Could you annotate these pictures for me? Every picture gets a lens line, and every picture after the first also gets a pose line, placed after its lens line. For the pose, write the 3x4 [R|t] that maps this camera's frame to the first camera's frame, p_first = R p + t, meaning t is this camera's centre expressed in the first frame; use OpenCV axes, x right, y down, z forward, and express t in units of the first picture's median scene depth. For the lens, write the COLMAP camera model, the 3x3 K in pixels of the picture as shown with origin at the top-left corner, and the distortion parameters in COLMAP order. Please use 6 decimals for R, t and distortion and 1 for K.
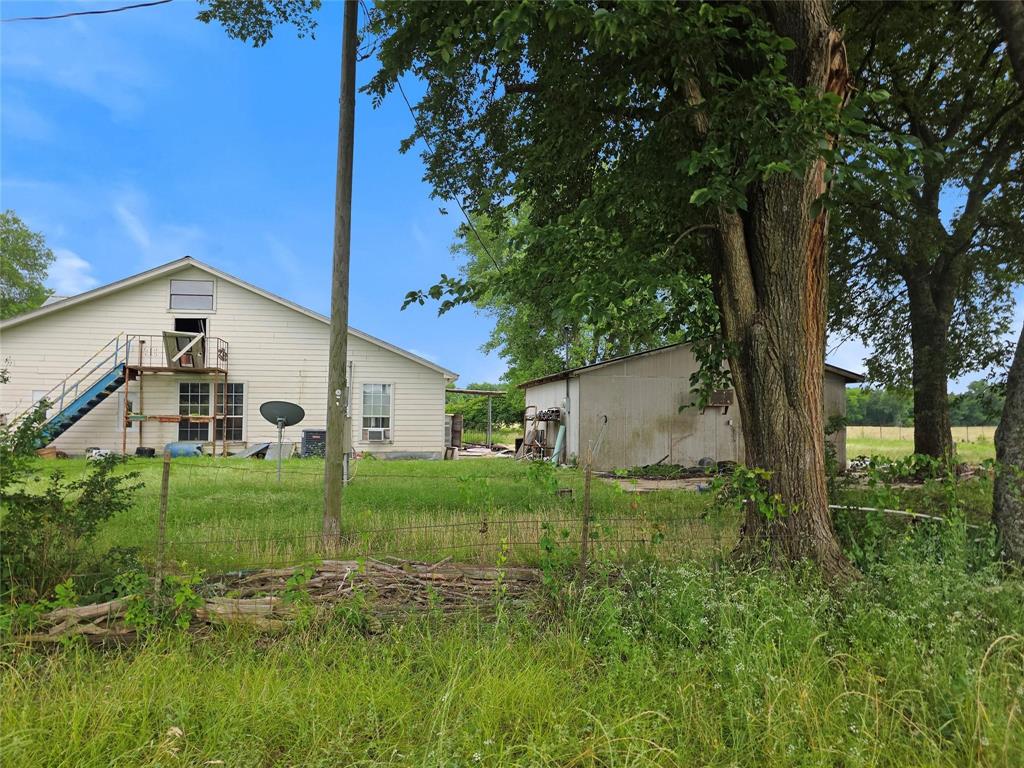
lens RADIAL K [[691.8, 0, 509.4], [0, 691.8, 388.2], [0, 0, 1]] dist [0.009160, -0.020266]
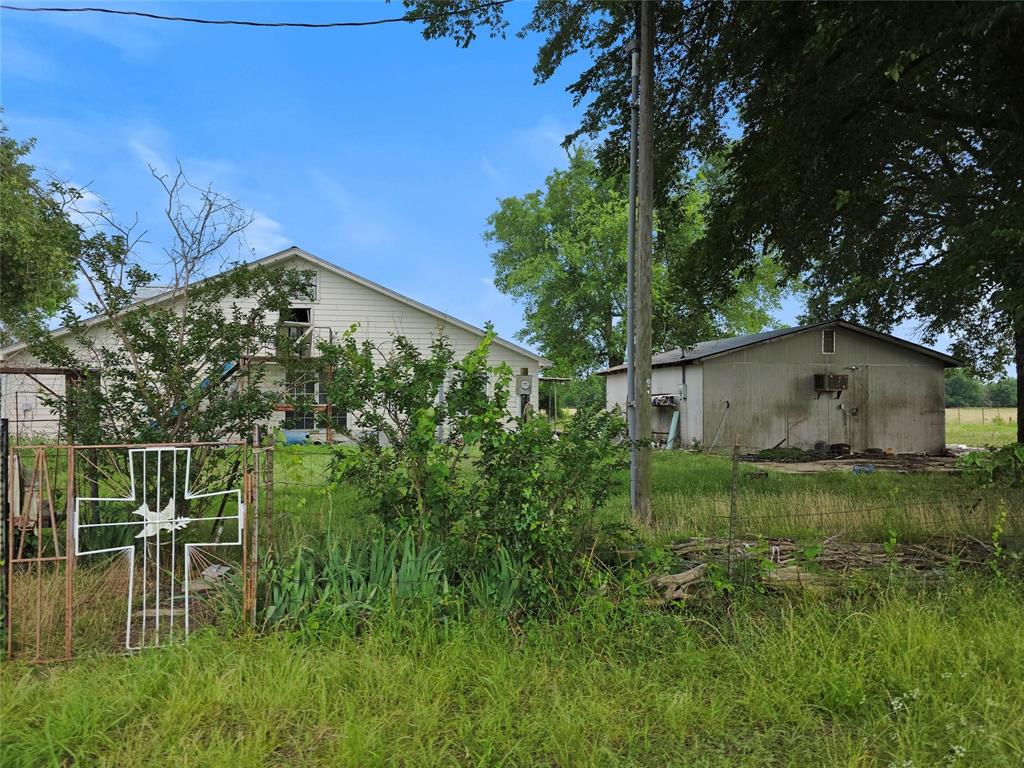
lens RADIAL K [[691.8, 0, 512.9], [0, 691.8, 379.2], [0, 0, 1]] dist [0.009160, -0.020266]
pose [[0.999696, -0.007872, 0.023381, -0.197442], [0.007698, 0.999942, 0.007538, -0.003242], [-0.023439, -0.007356, 0.999698, -0.022181]]
